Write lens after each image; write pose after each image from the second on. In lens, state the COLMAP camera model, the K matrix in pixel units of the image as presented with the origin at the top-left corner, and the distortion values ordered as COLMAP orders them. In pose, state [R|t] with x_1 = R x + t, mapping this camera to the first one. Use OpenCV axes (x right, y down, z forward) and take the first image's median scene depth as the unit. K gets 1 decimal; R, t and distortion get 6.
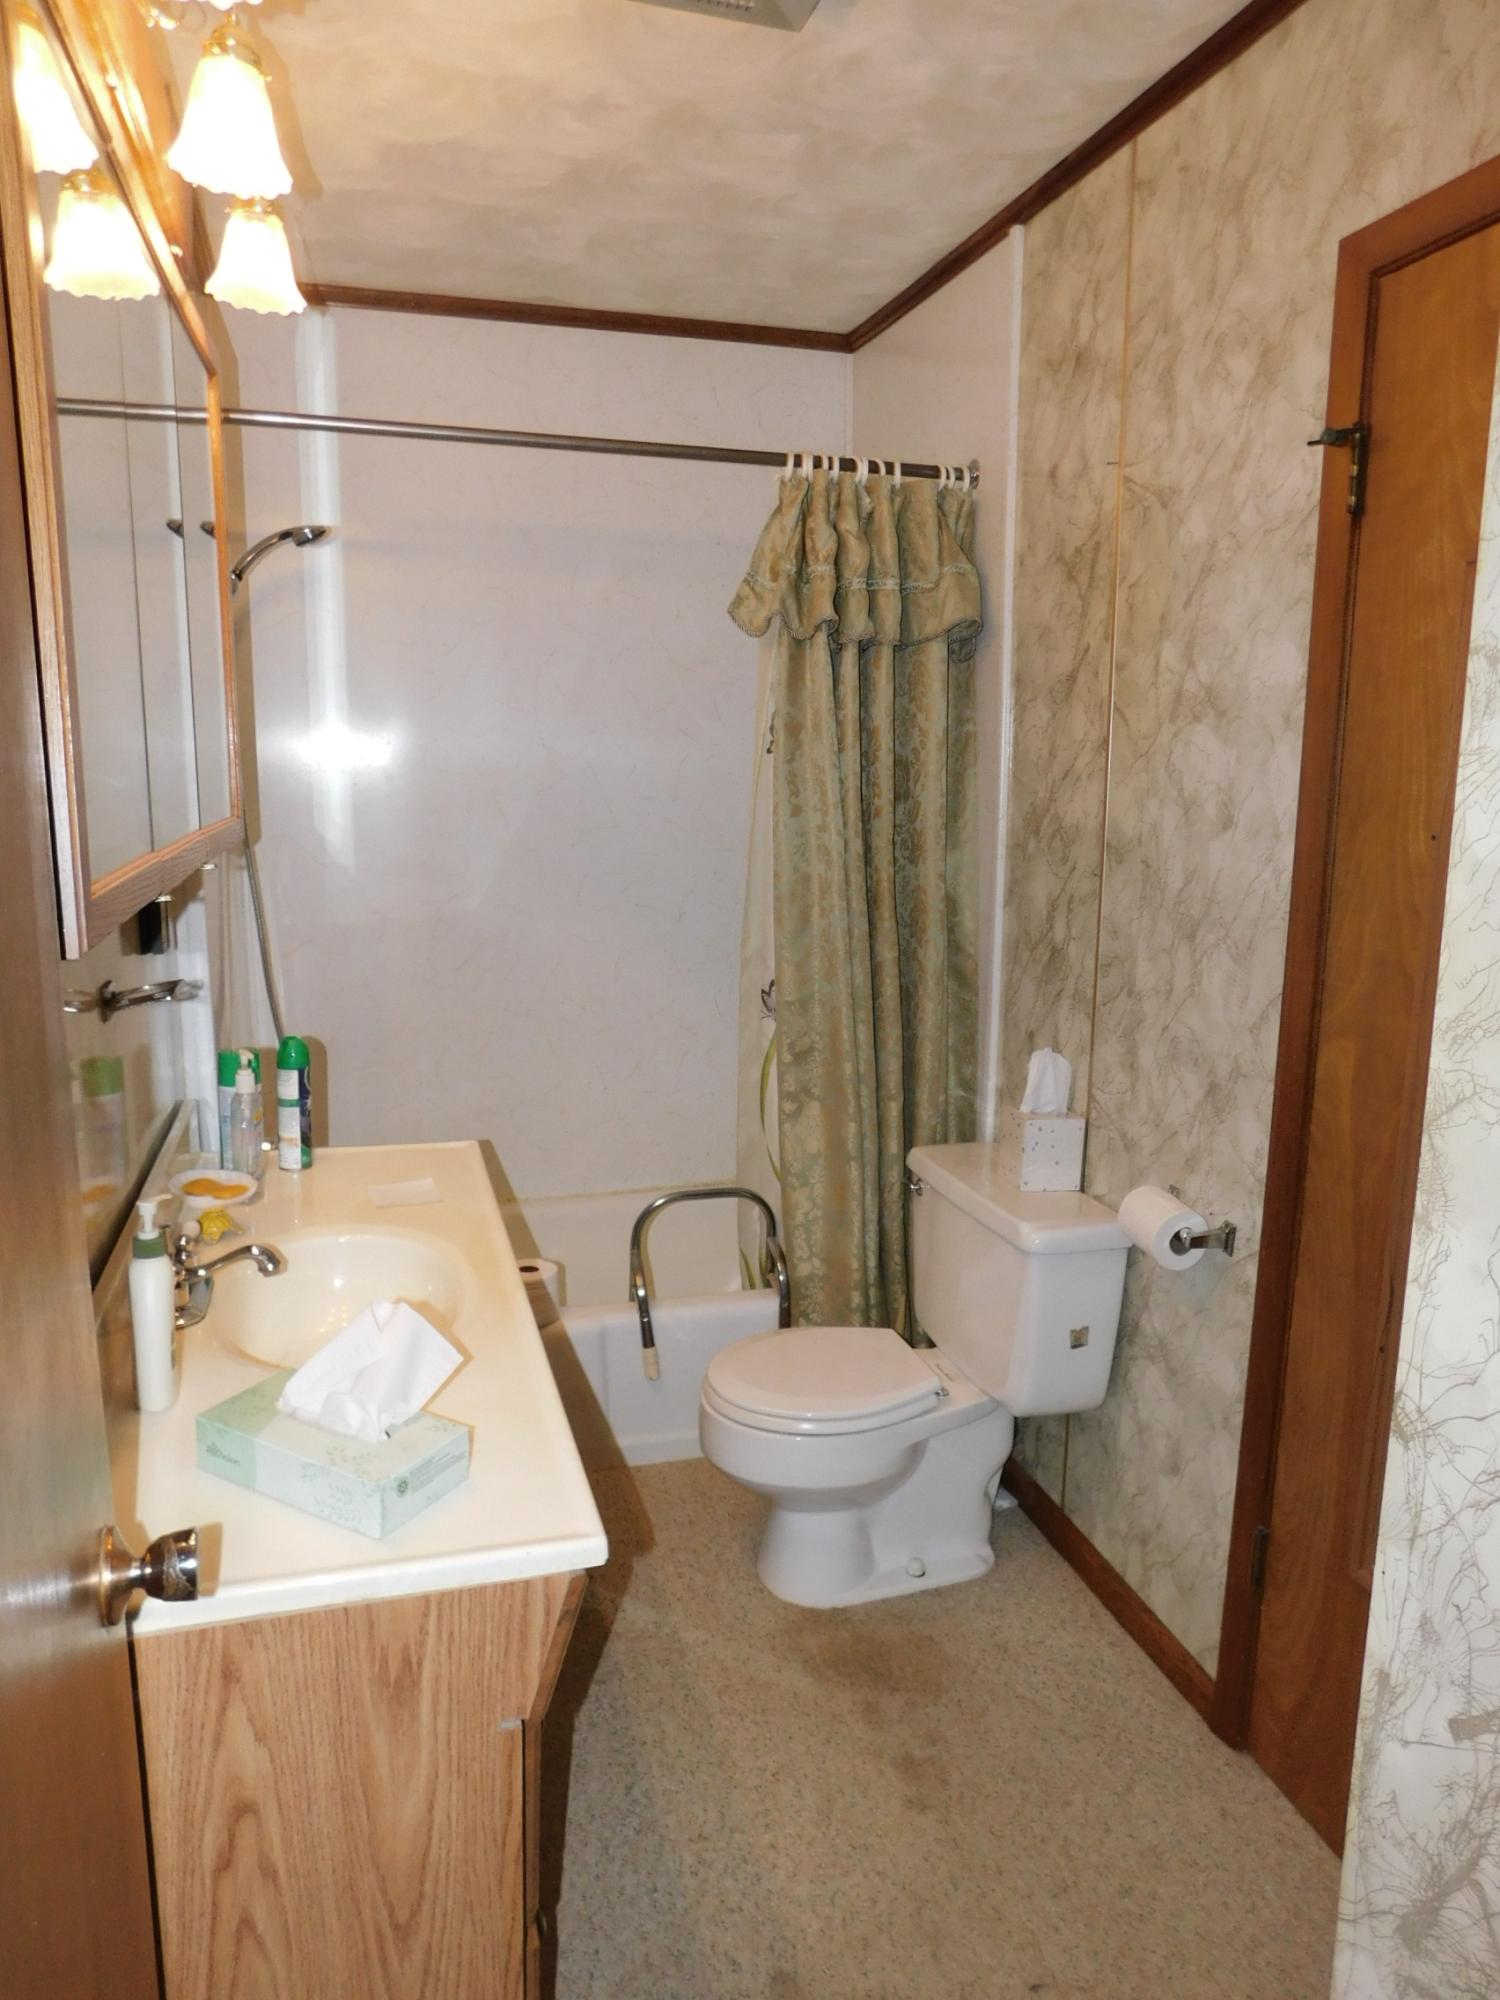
lens RADIAL K [[1331.9, 0, 743.0], [0, 1331.9, 1013.0], [0, 0, 1]] dist [-0.067054, 0.058976]
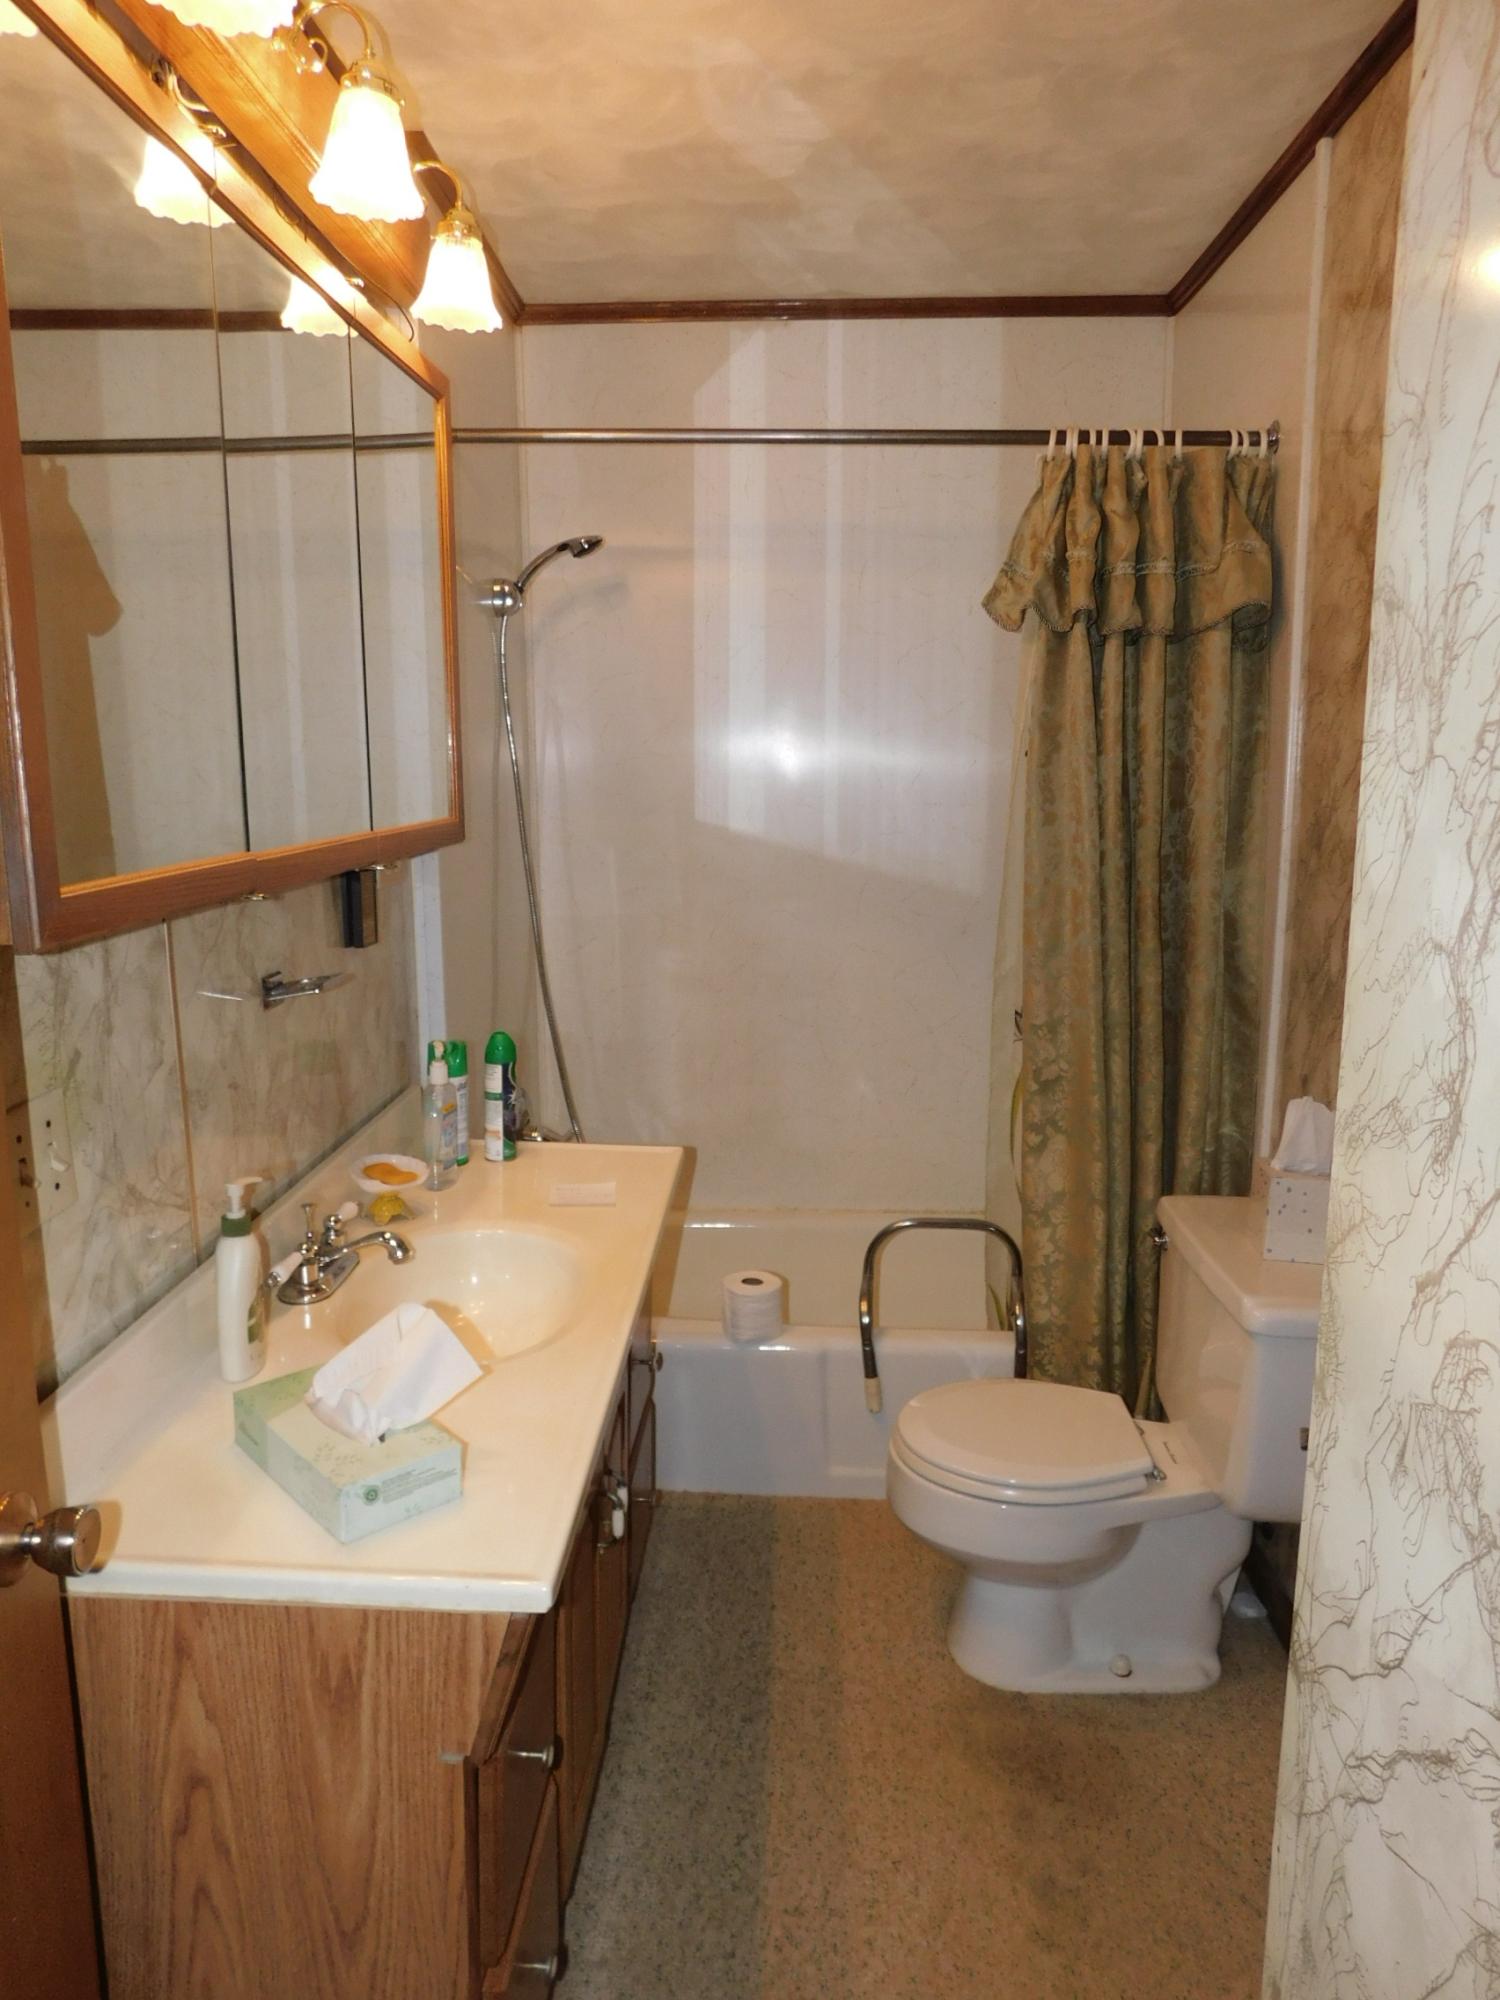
lens RADIAL K [[1331.9, 0, 731.8], [0, 1331.9, 1012.2], [0, 0, 1]] dist [-0.067054, 0.058976]
pose [[0.946463, 0.053660, -0.318320, 0.155411], [-0.055173, 0.998468, 0.004268, -0.012032], [0.318061, 0.013524, 0.947974, 0.074018]]
